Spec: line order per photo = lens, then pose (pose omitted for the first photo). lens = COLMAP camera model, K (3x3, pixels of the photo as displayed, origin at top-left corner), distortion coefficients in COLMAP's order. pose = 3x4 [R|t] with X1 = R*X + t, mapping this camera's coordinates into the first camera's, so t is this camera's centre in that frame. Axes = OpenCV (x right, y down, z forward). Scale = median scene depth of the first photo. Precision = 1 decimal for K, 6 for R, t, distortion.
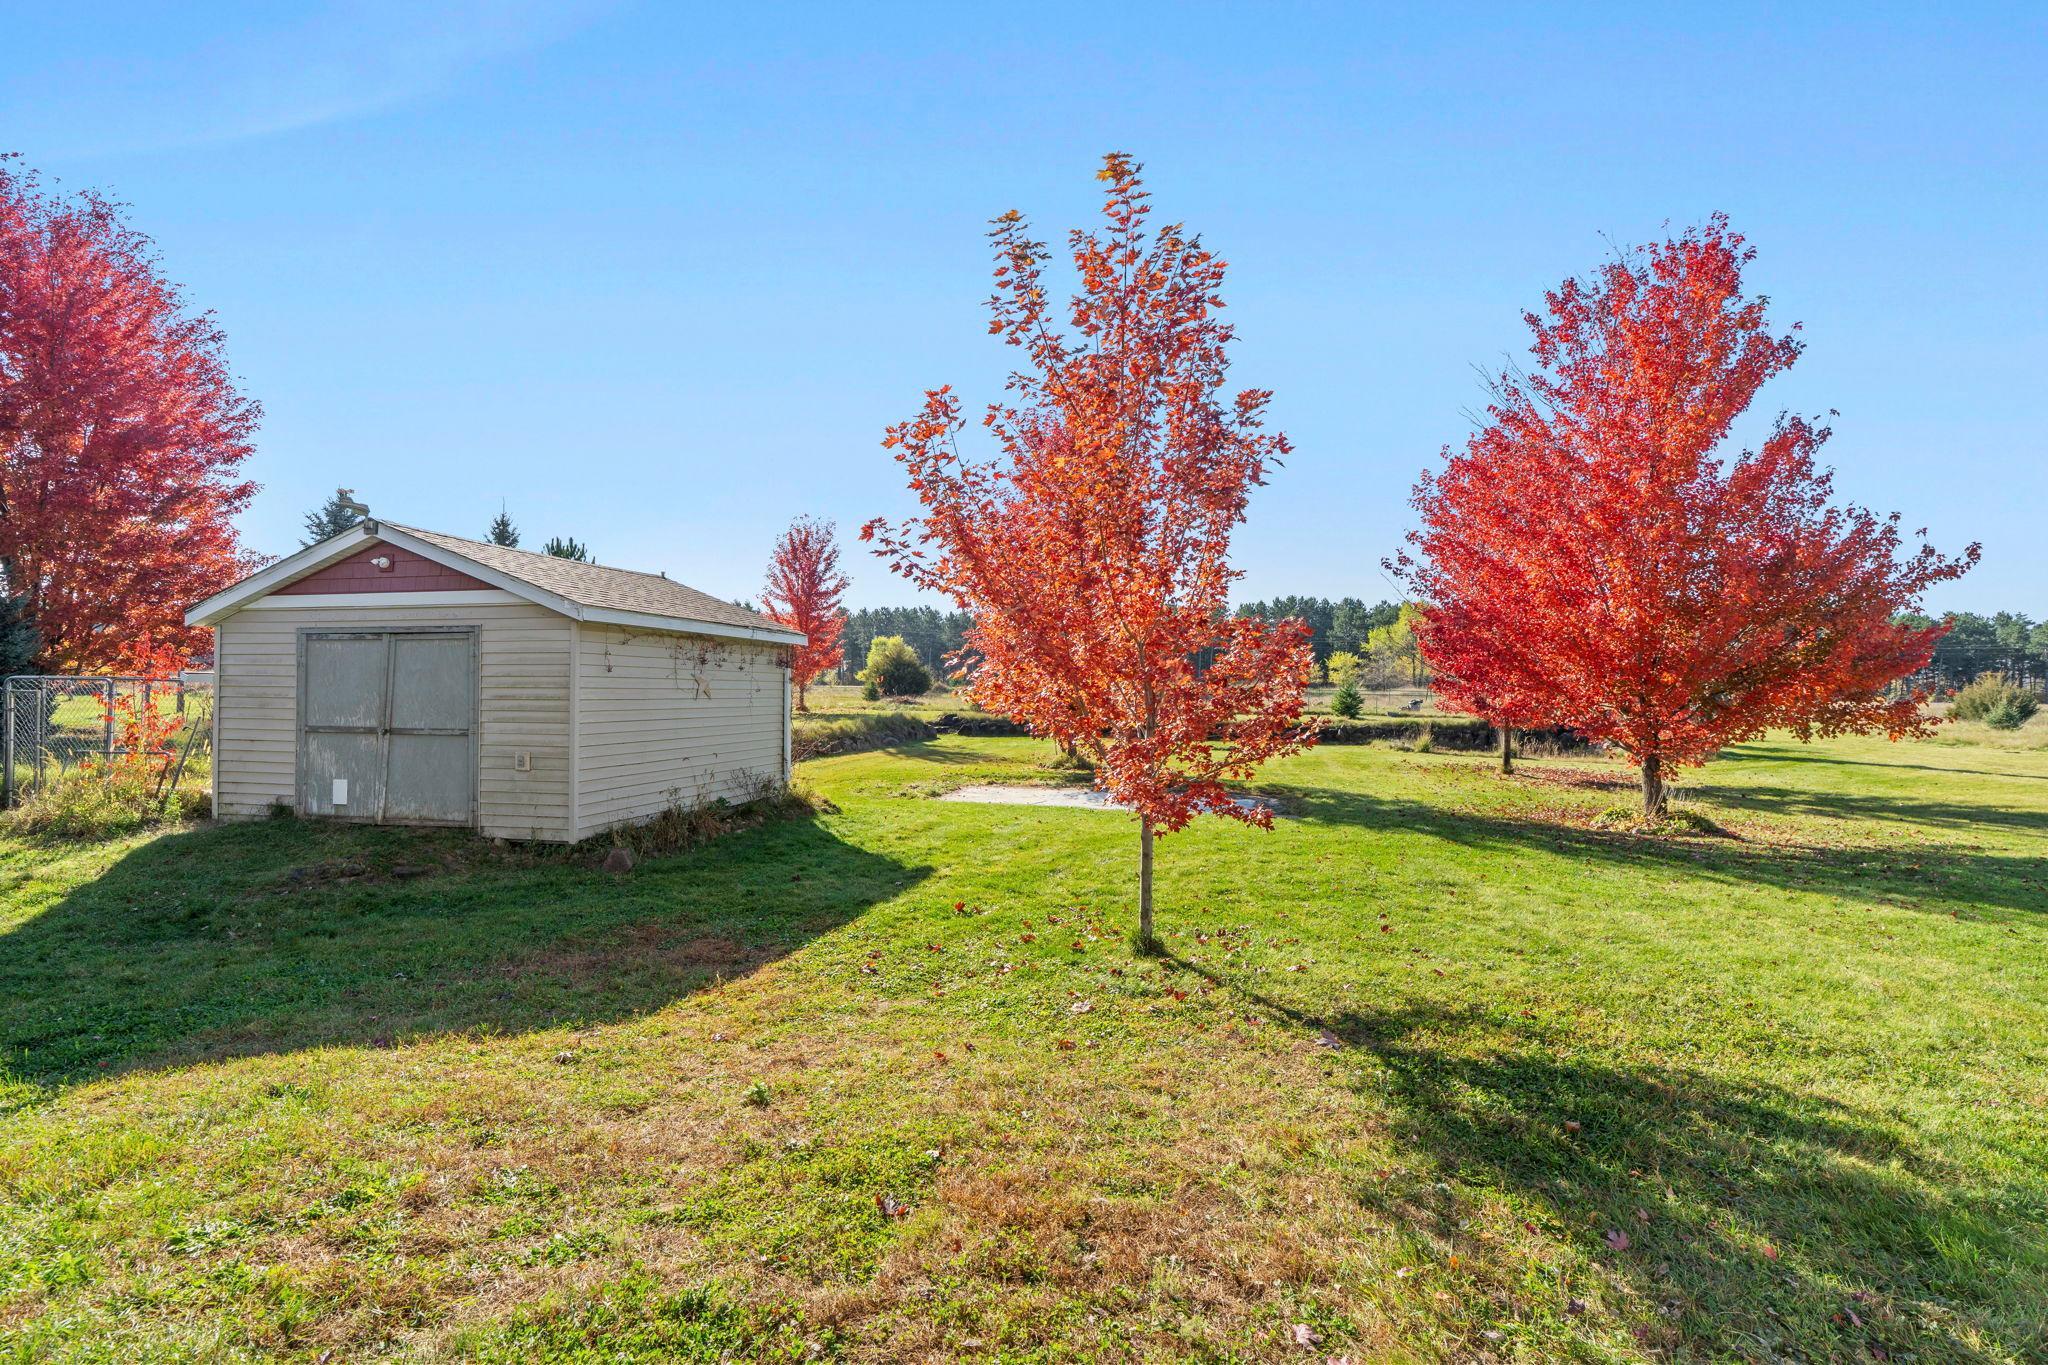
lens RADIAL K [[934.5, 0, 1020.7], [0, 934.5, 686.4], [0, 0, 1]] dist [-0.003175, 0.001359]
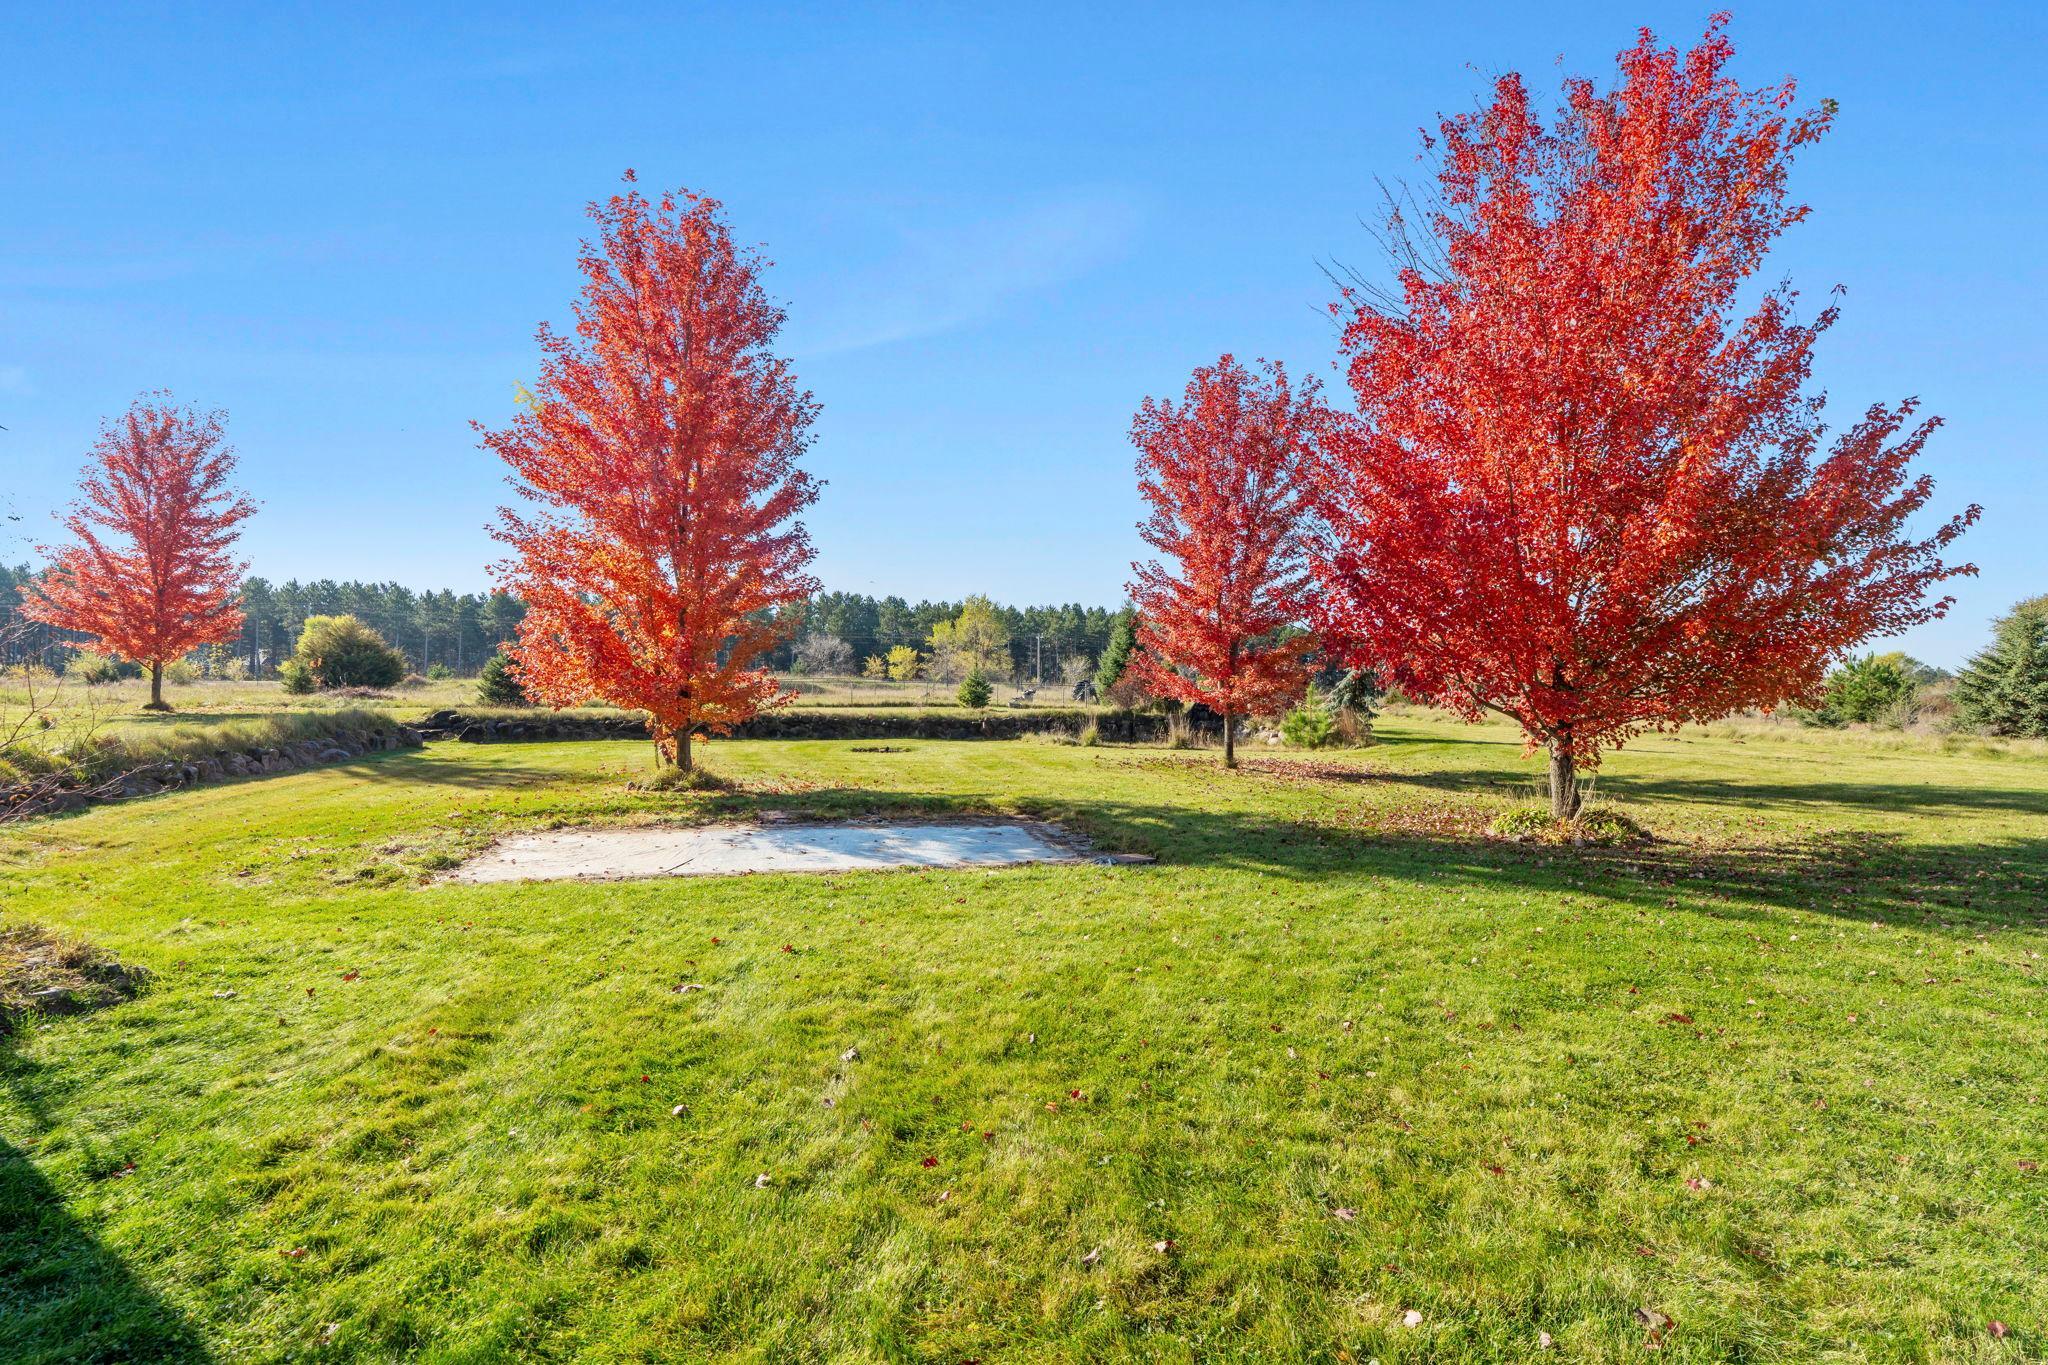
lens RADIAL K [[934.5, 0, 1026.7], [0, 934.5, 682.3], [0, 0, 1]] dist [-0.003175, 0.001359]
pose [[0.878211, 0.000975, 0.478273, -0.026145], [0.000706, 0.999994, -0.003335, 0.010426], [-0.478274, 0.003266, 0.878205, 0.191786]]
